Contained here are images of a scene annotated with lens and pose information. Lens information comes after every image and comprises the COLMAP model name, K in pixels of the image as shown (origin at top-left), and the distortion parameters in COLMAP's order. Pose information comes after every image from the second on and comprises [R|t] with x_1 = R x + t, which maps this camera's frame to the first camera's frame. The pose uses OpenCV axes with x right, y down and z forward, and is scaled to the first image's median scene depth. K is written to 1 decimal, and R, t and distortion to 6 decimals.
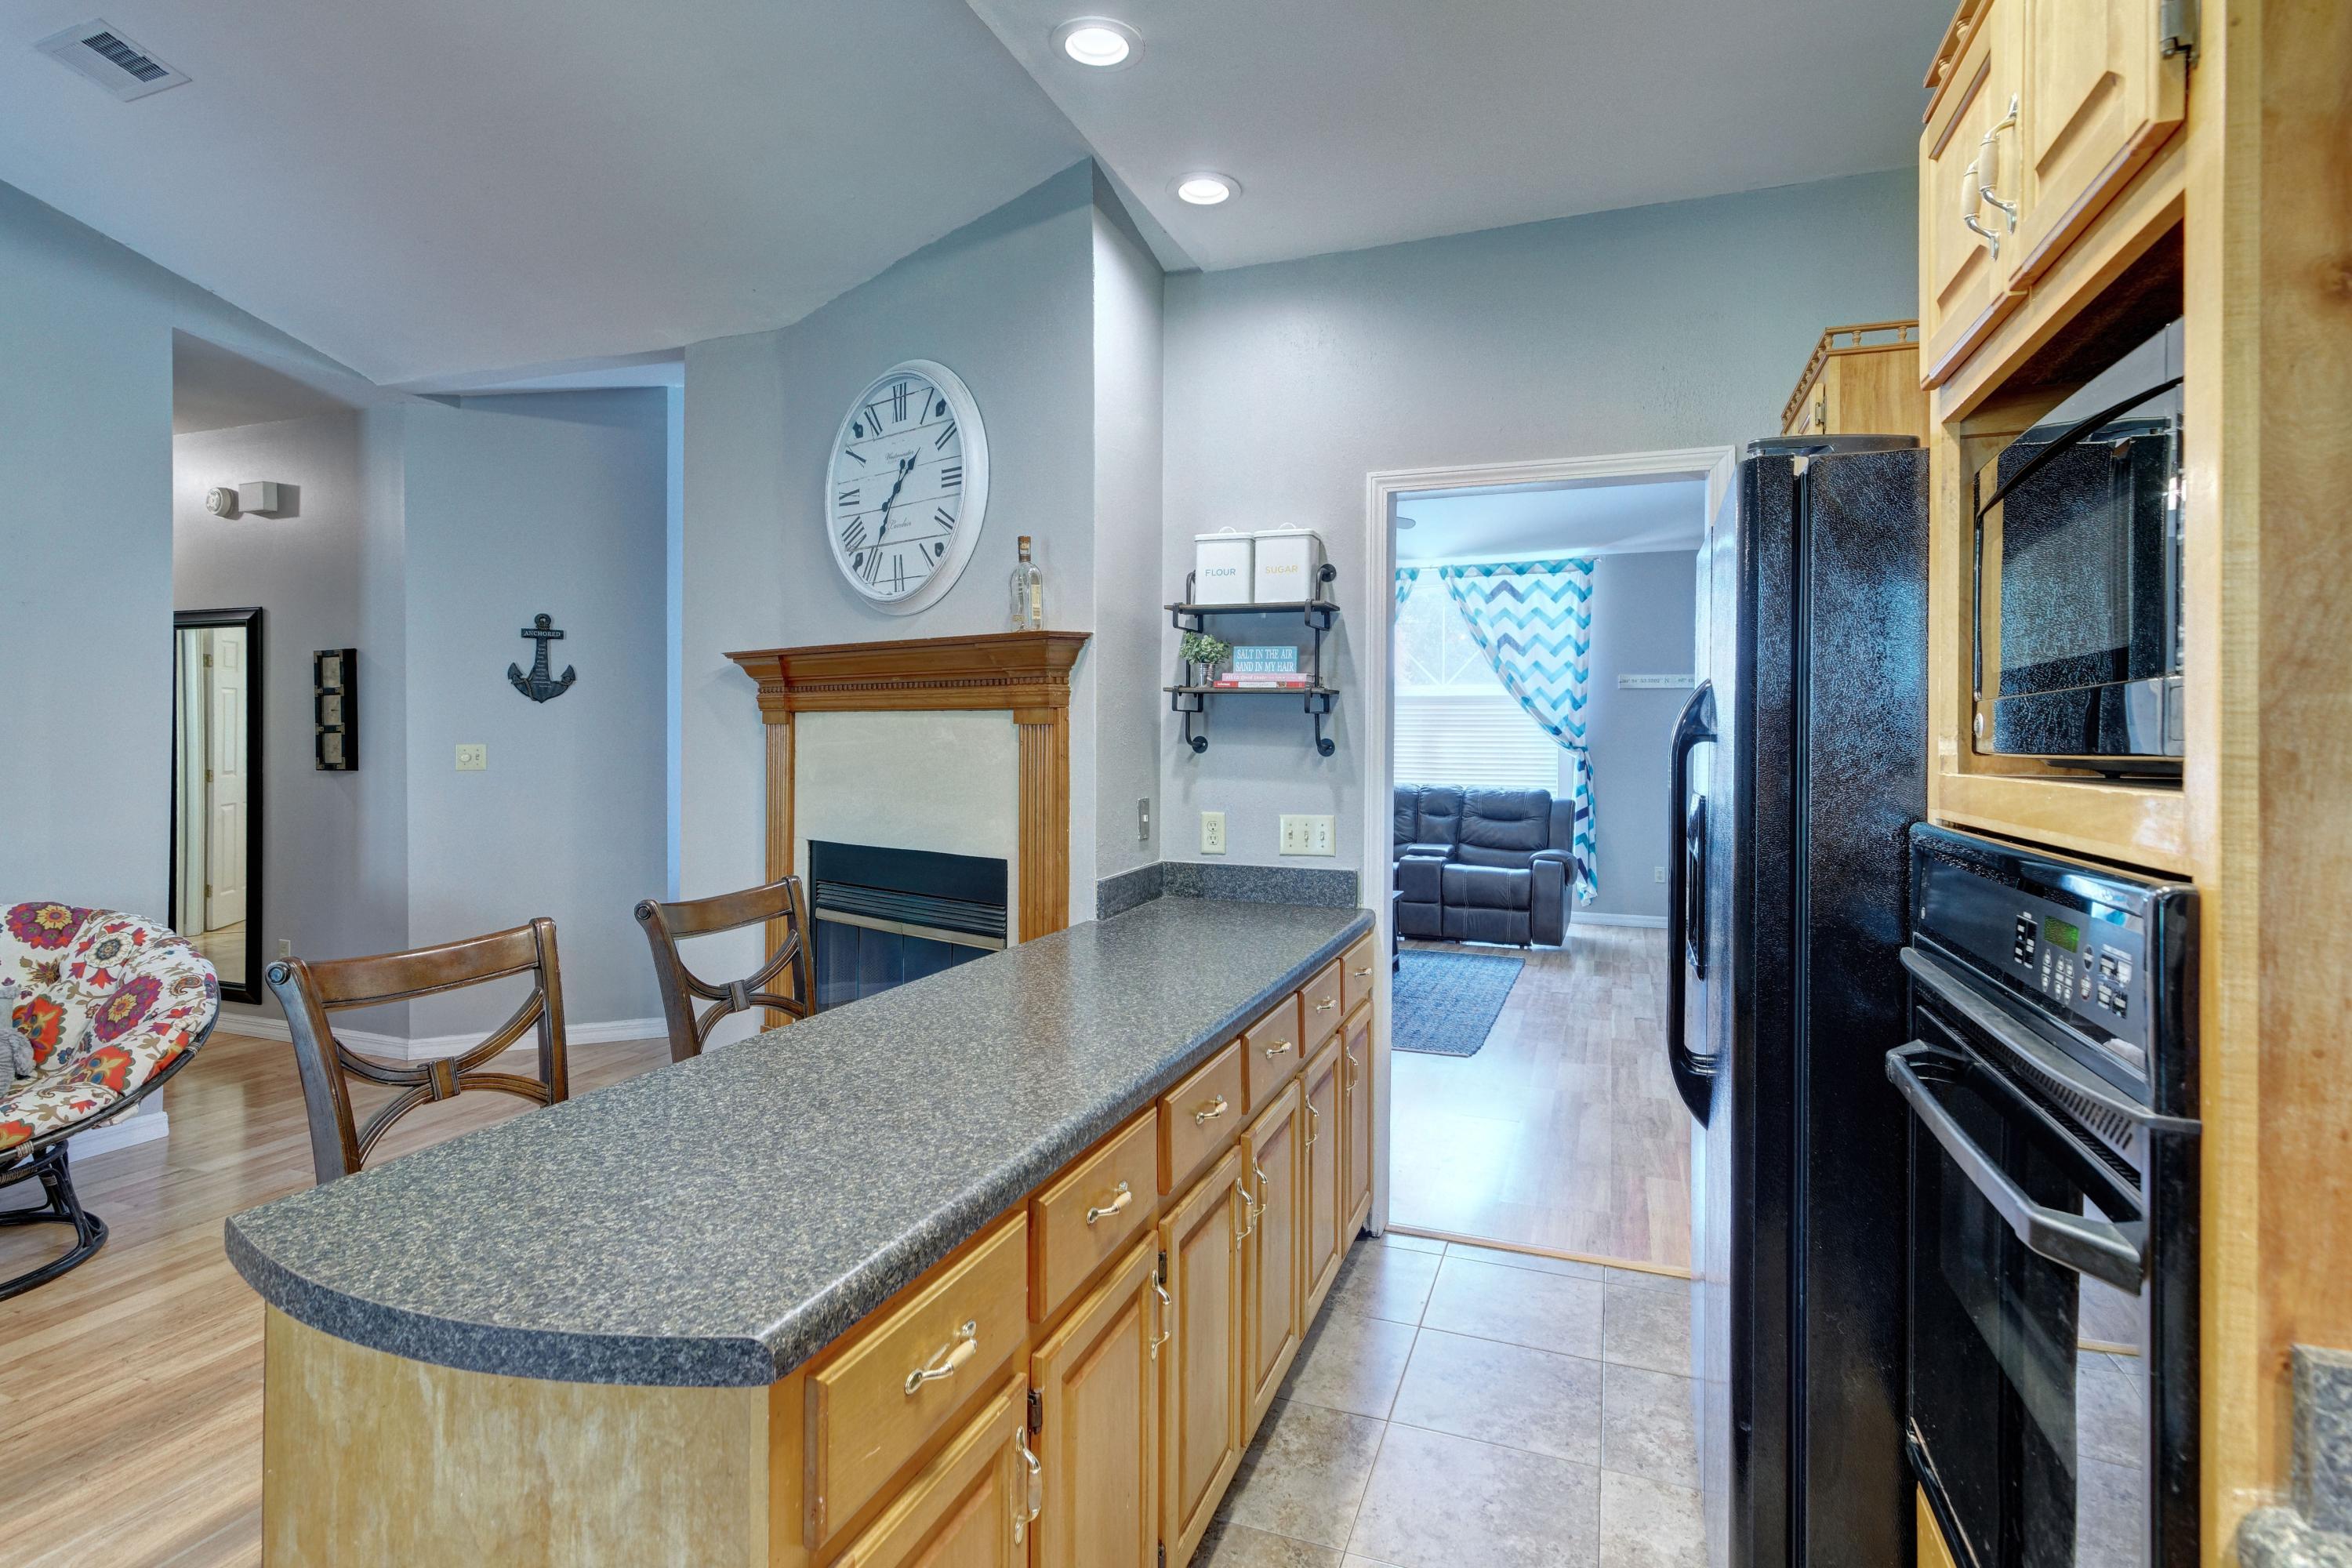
lens RADIAL K [[1155.7, 0, 1185.6], [0, 1155.7, 737.4], [0, 0, 1]] dist [0.002412, -0.000394]
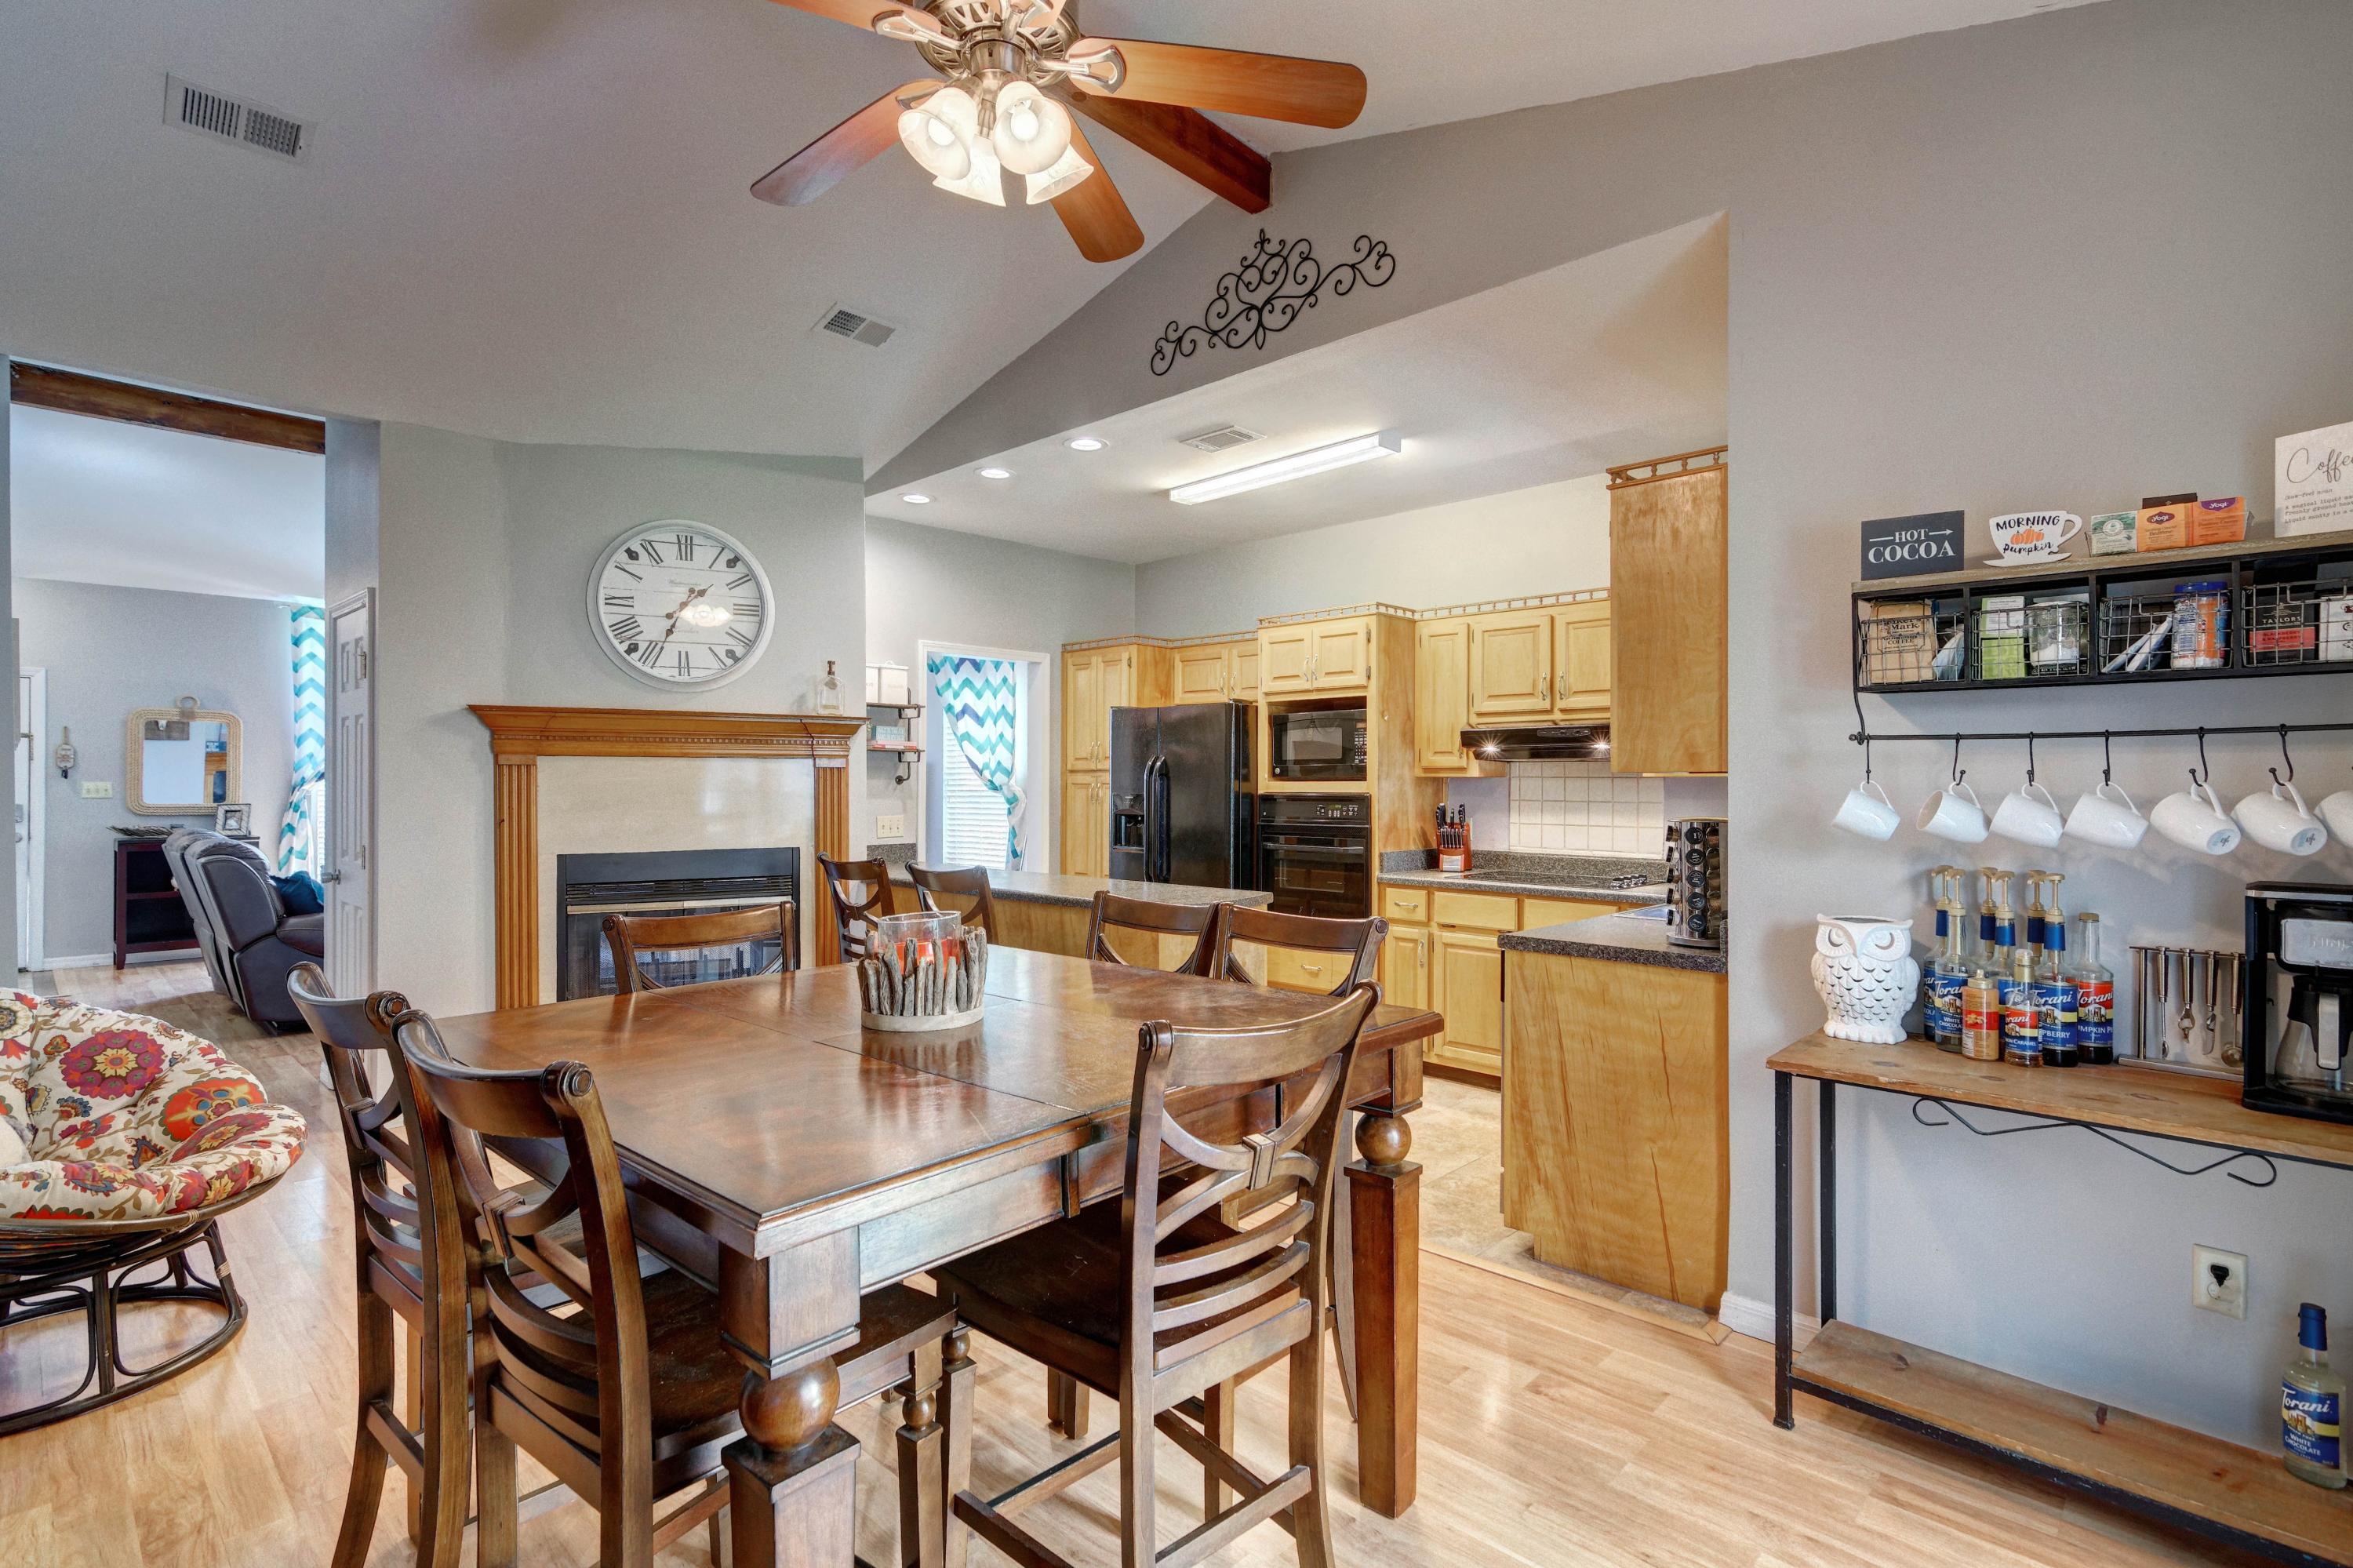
lens RADIAL K [[1107.6, 0, 1176.1], [0, 1107.6, 787.1], [0, 0, 1]] dist [-0.000879, 0.000514]
pose [[0.397598, -0.010299, 0.917502, -1.268543], [0.002159, 0.999945, 0.010288, 0.002405], [-0.917557, -0.002109, 0.397599, -0.134425]]
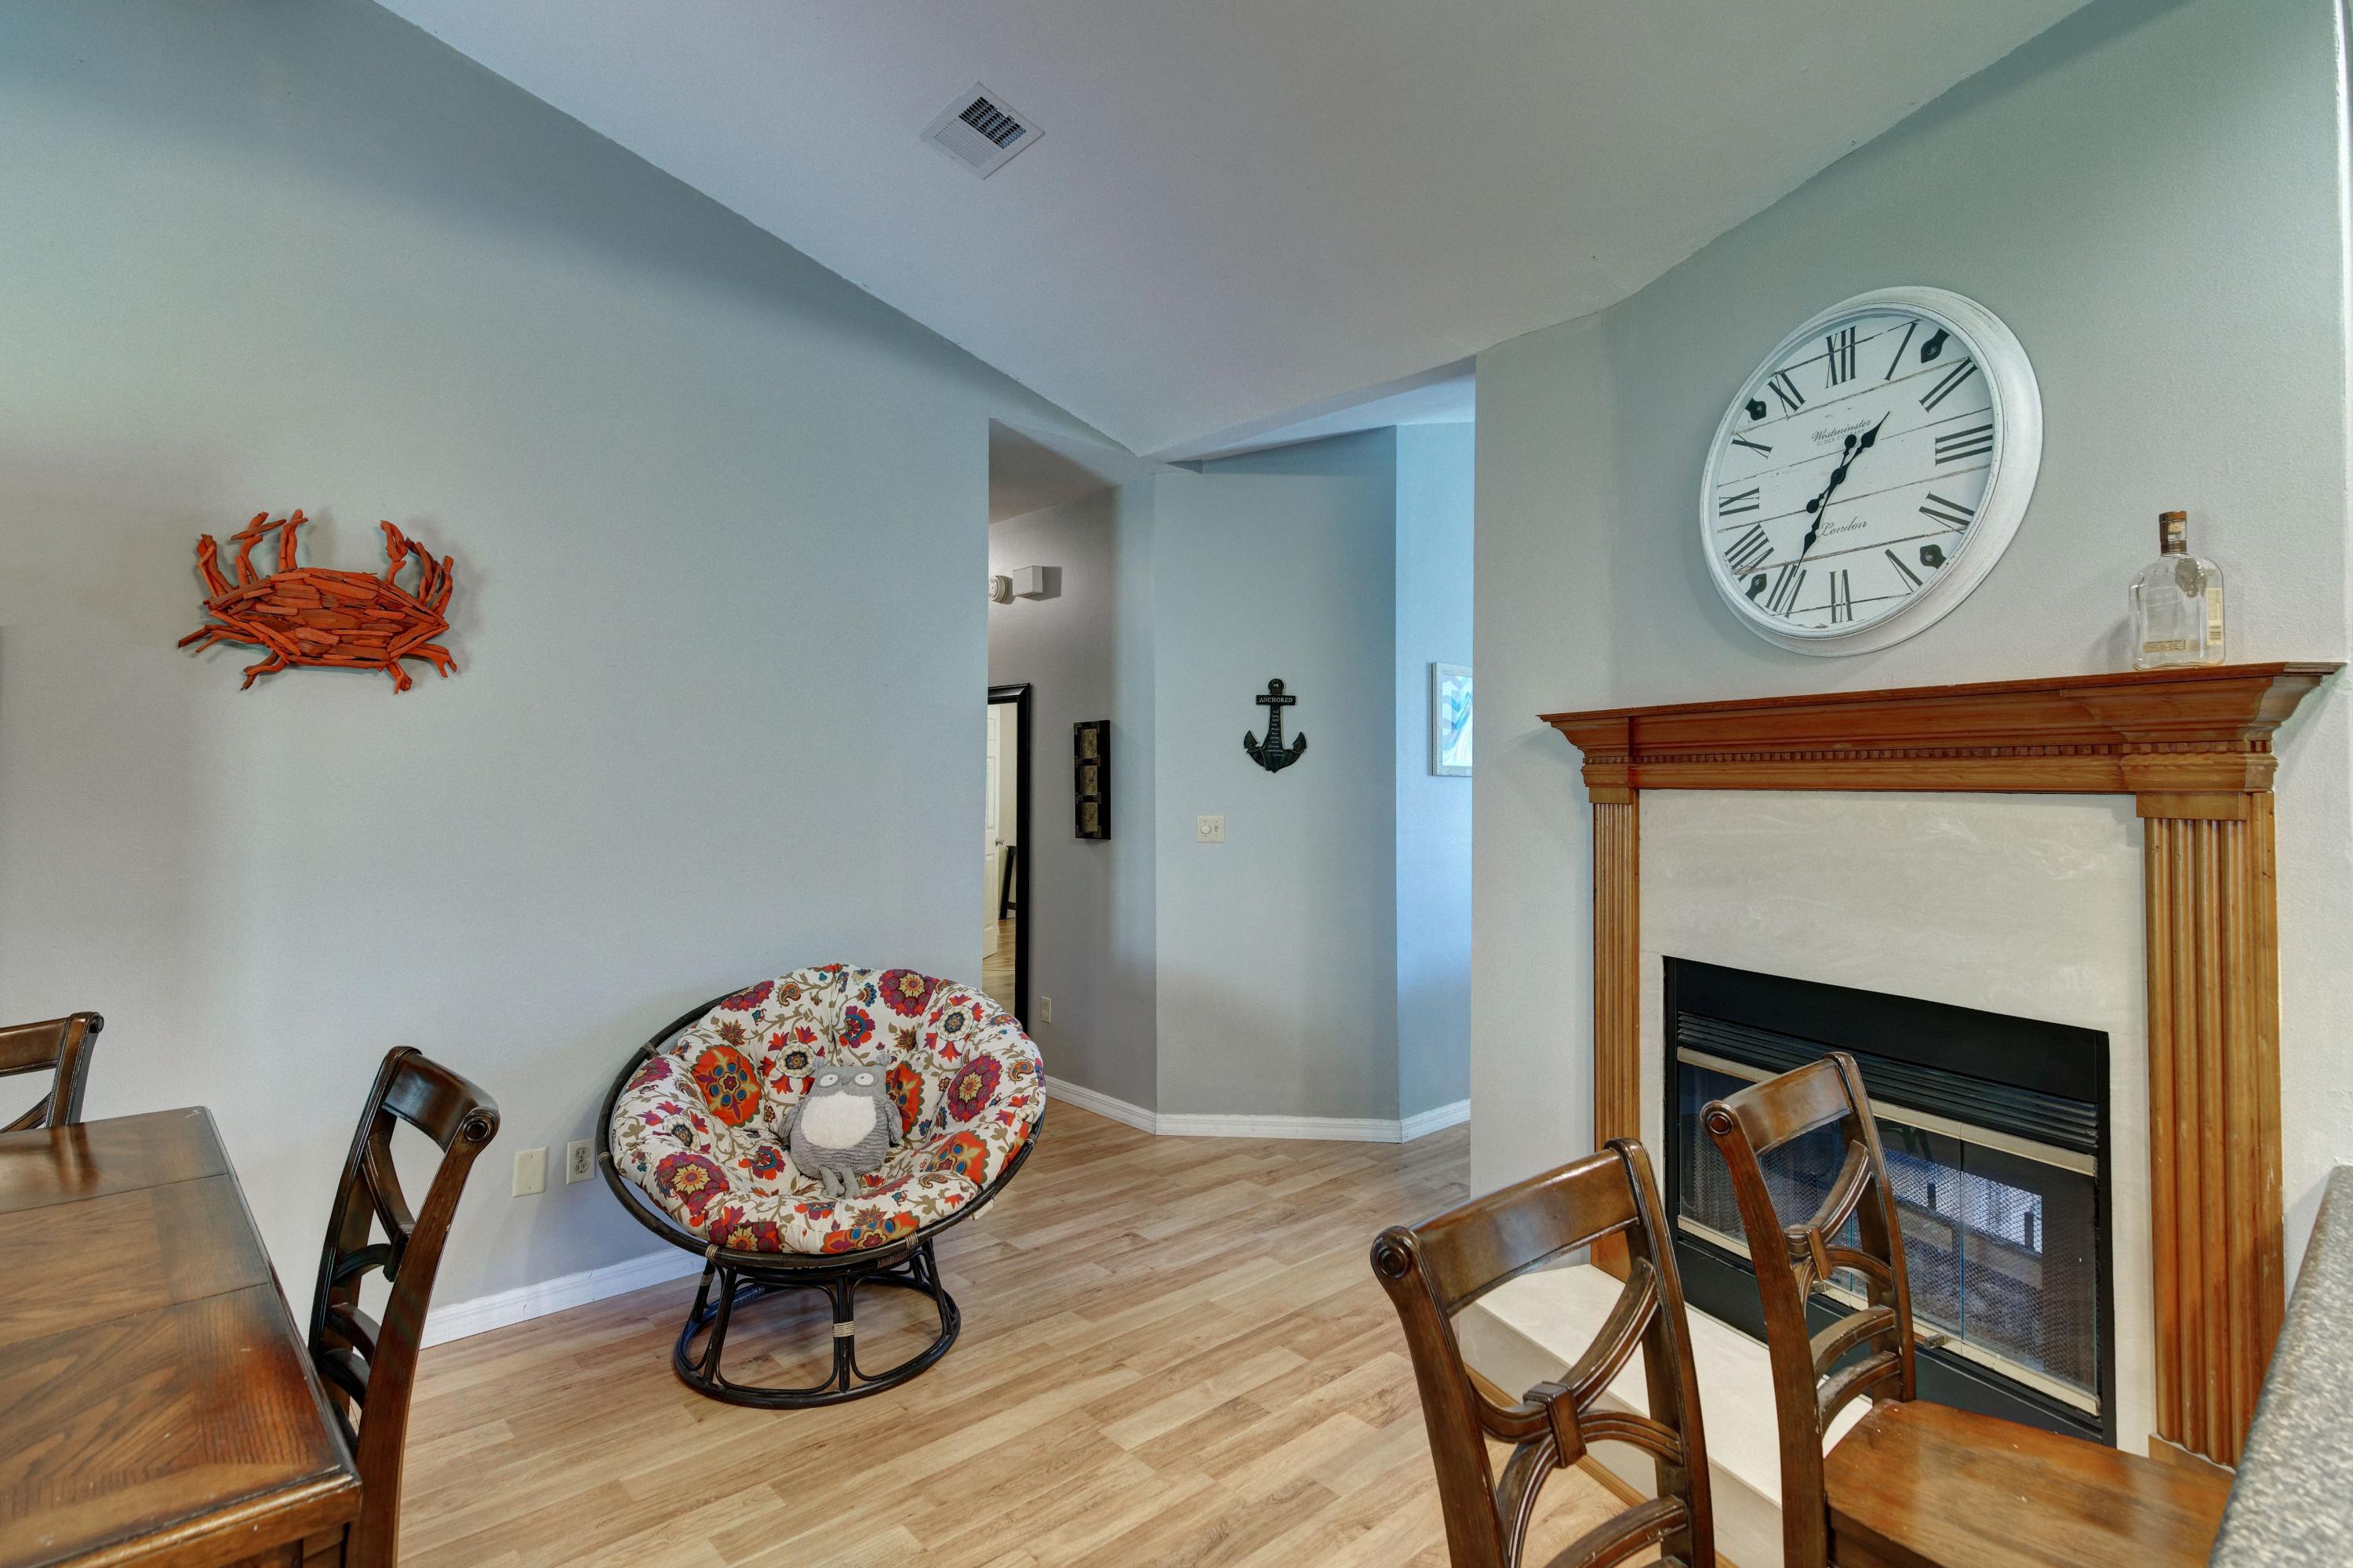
lens RADIAL K [[1139.8, 0, 1177.0], [0, 1139.8, 773.9], [0, 0, 1]] dist [0.000931, -0.000157]
pose [[0.887289, -0.001471, -0.461212, -0.280534], [-0.006591, 0.999852, -0.015869, -0.019029], [0.461167, 0.017121, 0.887148, 0.189823]]
